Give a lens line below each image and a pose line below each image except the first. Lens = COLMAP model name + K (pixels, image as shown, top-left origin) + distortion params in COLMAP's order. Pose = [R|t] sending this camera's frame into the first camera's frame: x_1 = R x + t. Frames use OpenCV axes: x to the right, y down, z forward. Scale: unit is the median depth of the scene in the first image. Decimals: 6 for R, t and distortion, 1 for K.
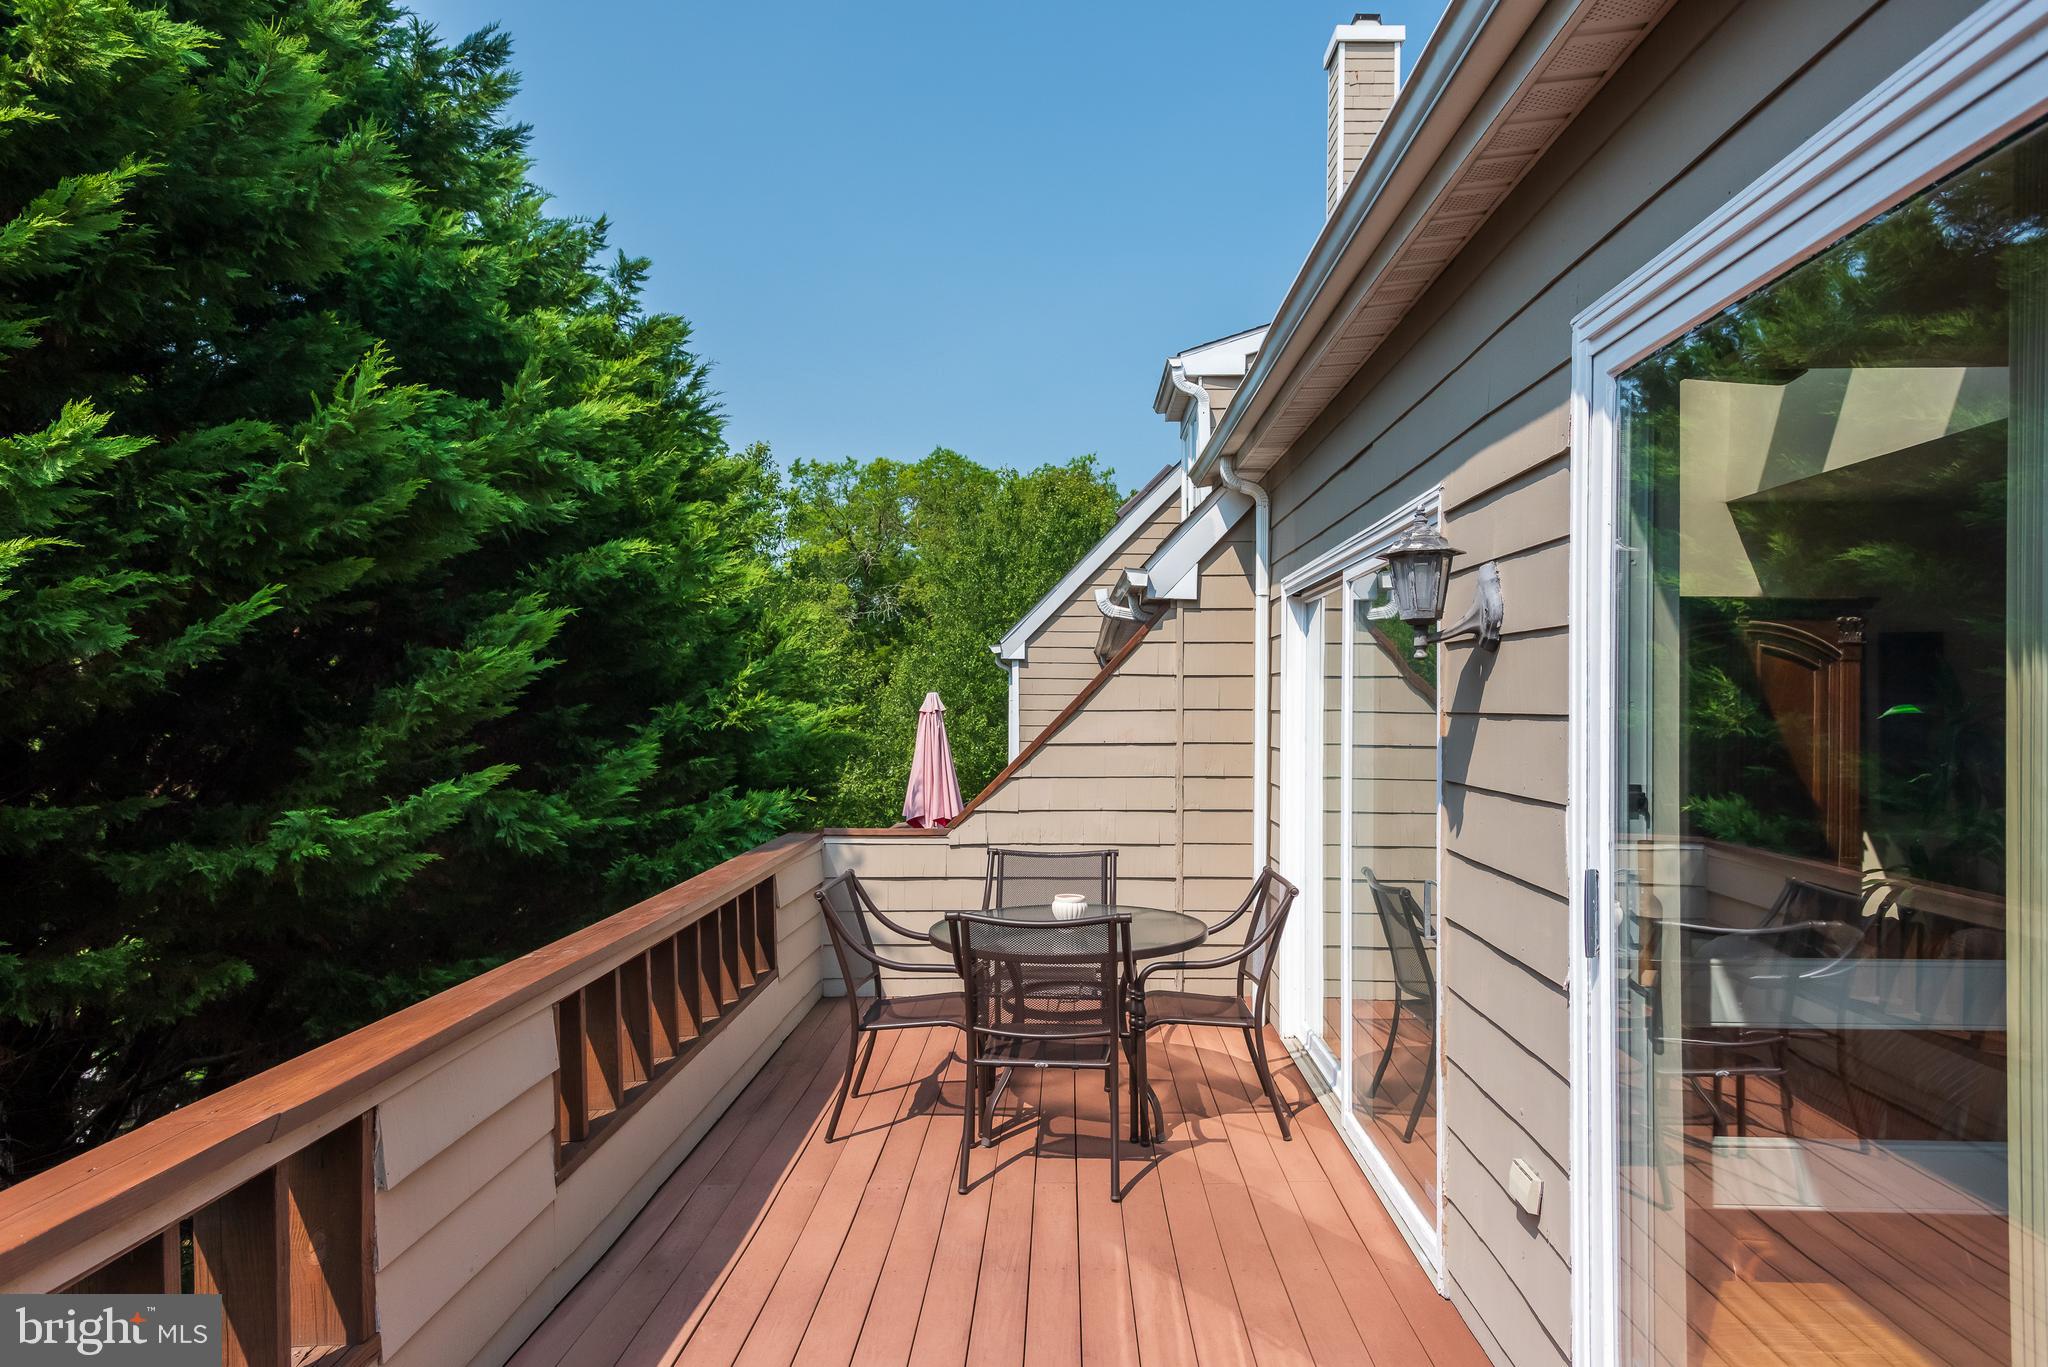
lens RADIAL K [[1190.8, 0, 1027.7], [0, 1190.8, 693.5], [0, 0, 1]] dist [0.023696, -0.004954]
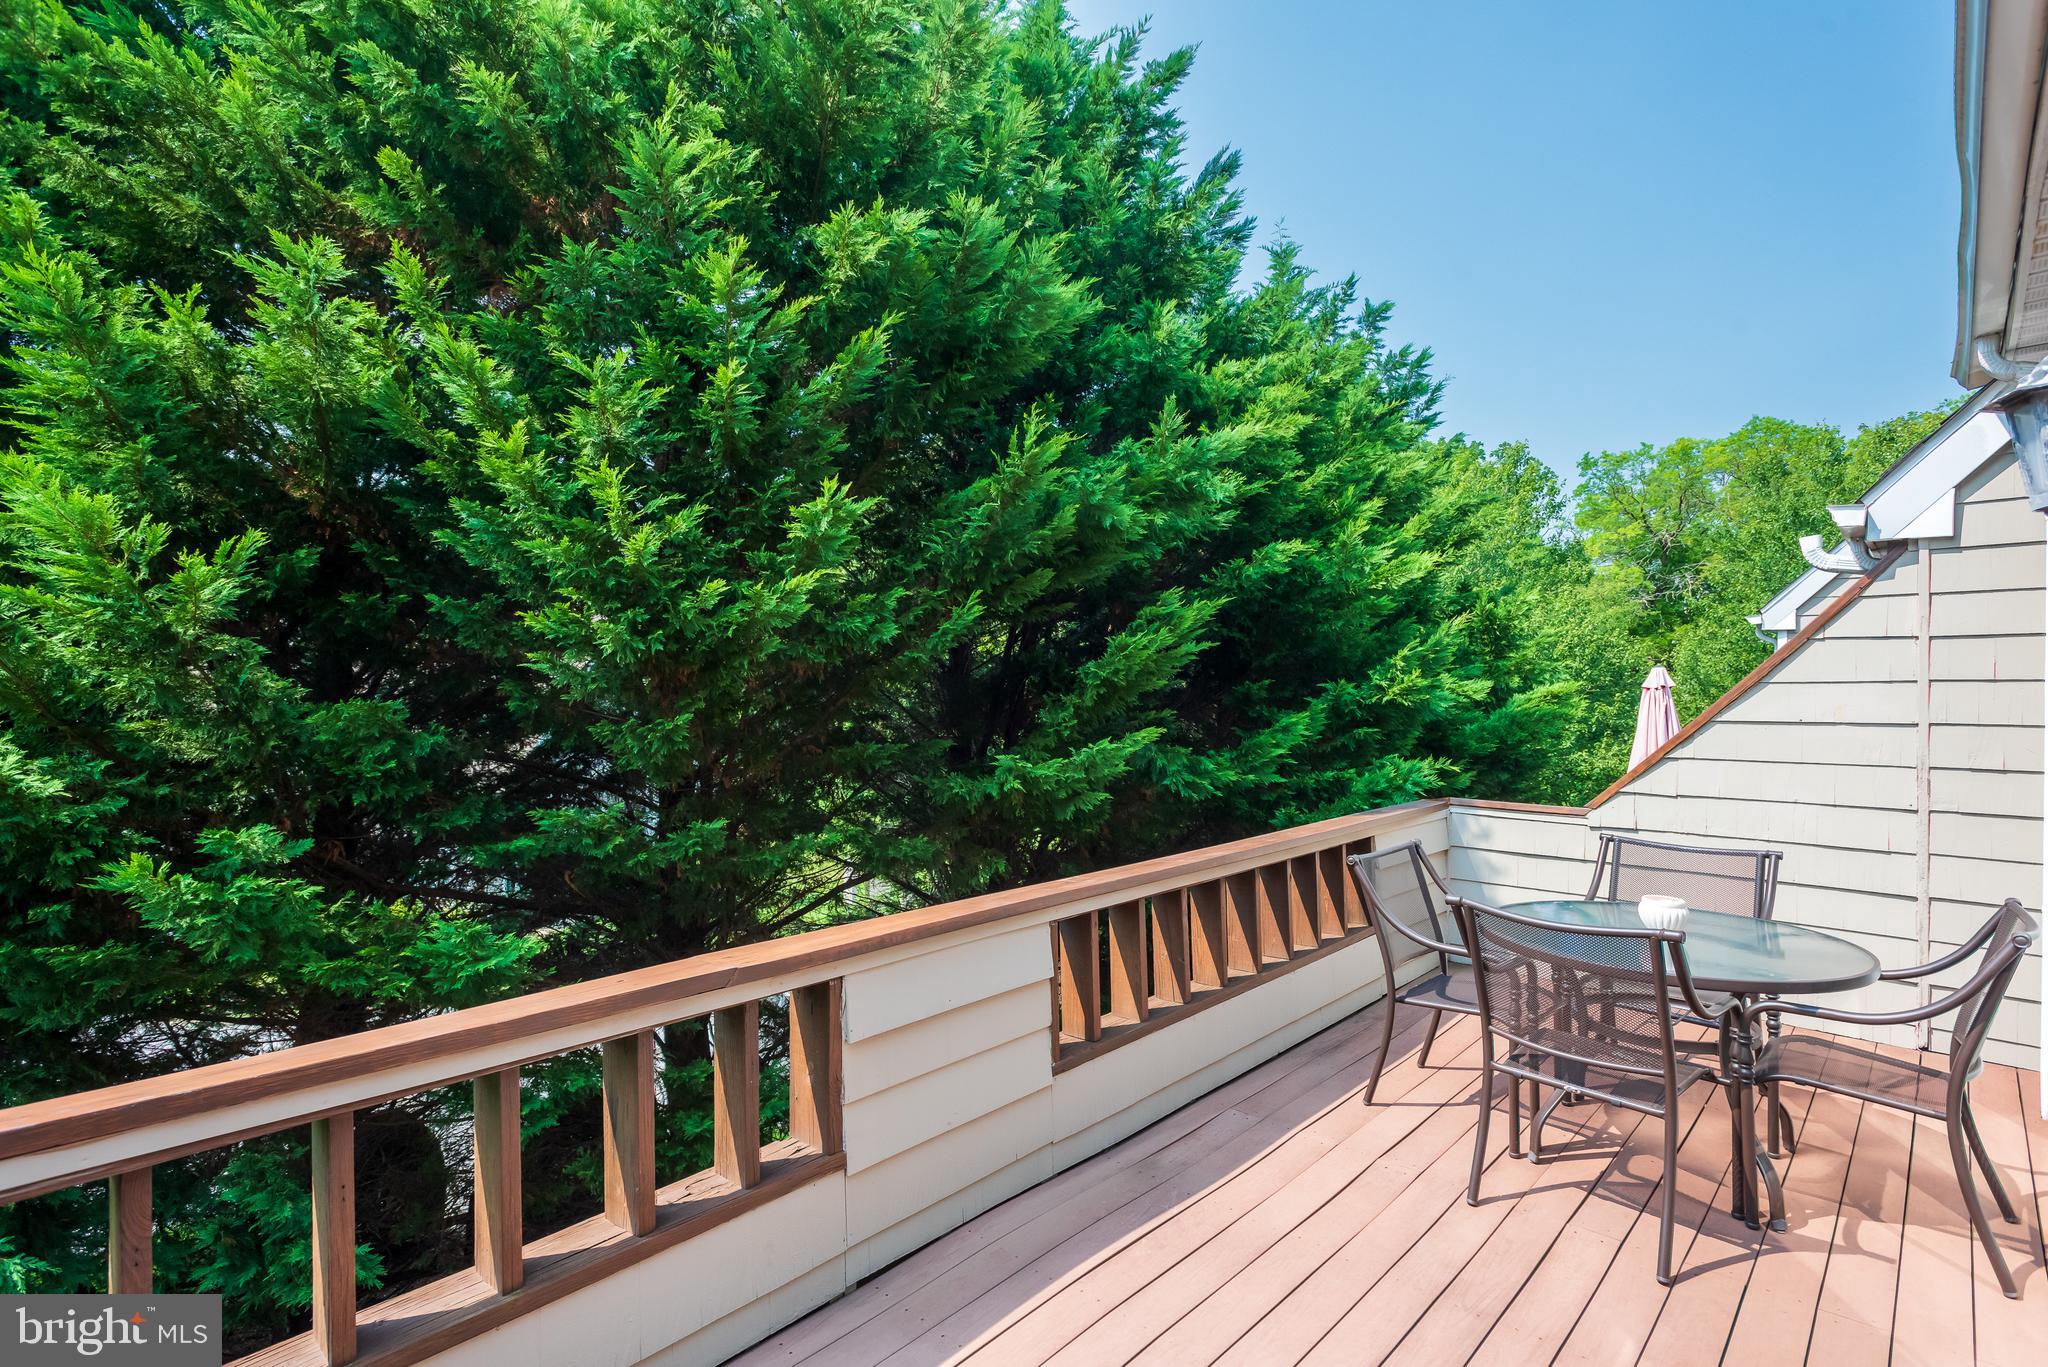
lens RADIAL K [[964.7, 0, 1020.2], [0, 964.7, 680.3], [0, 0, 1]] dist [0.017131, -0.004578]
pose [[0.739098, -0.005822, -0.673573, 0.129368], [0.008664, 0.999962, 0.000864, 0.008282], [0.673543, -0.006475, 0.739120, 0.145351]]
